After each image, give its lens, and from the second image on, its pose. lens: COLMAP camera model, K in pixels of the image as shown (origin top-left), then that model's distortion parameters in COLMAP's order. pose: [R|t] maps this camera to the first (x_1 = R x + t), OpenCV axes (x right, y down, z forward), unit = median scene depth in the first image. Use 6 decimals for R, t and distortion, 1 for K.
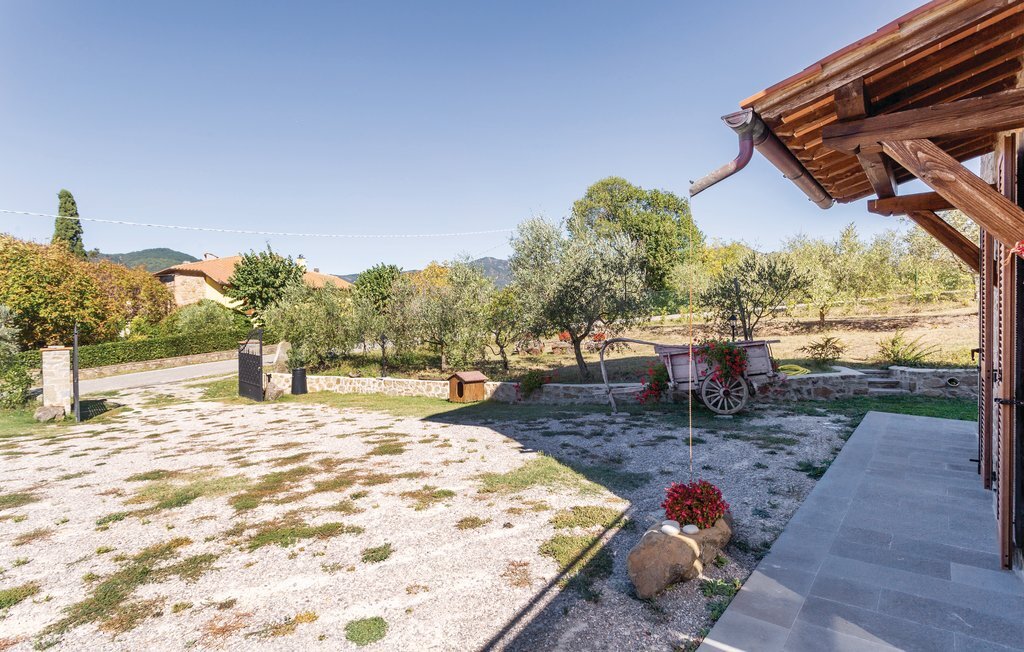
lens RADIAL K [[513.1, 0, 512.0], [0, 513.1, 326.0], [0, 0, 1]] dist [-0.004673, 0.000197]
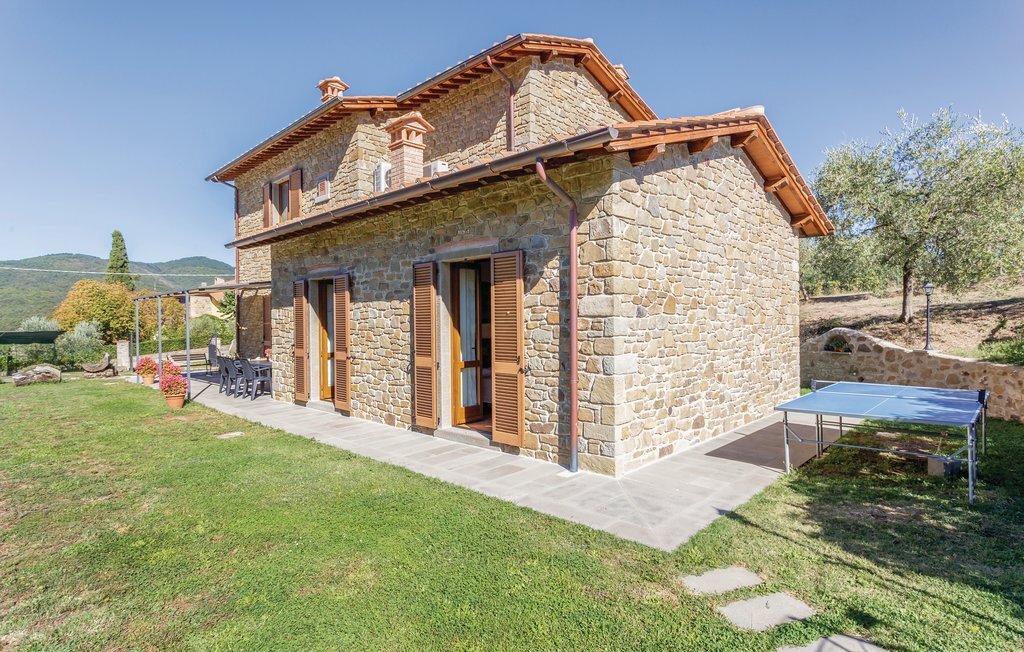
lens RADIAL K [[533.8, 0, 512.0], [0, 533.8, 326.0], [0, 0, 1]] dist [-0.000784, 0.000553]
pose [[0.997363, -0.010264, -0.071841, 0.386946], [0.009897, 0.999936, -0.005468, 0.002450], [0.071893, 0.004743, 0.997401, -0.479479]]
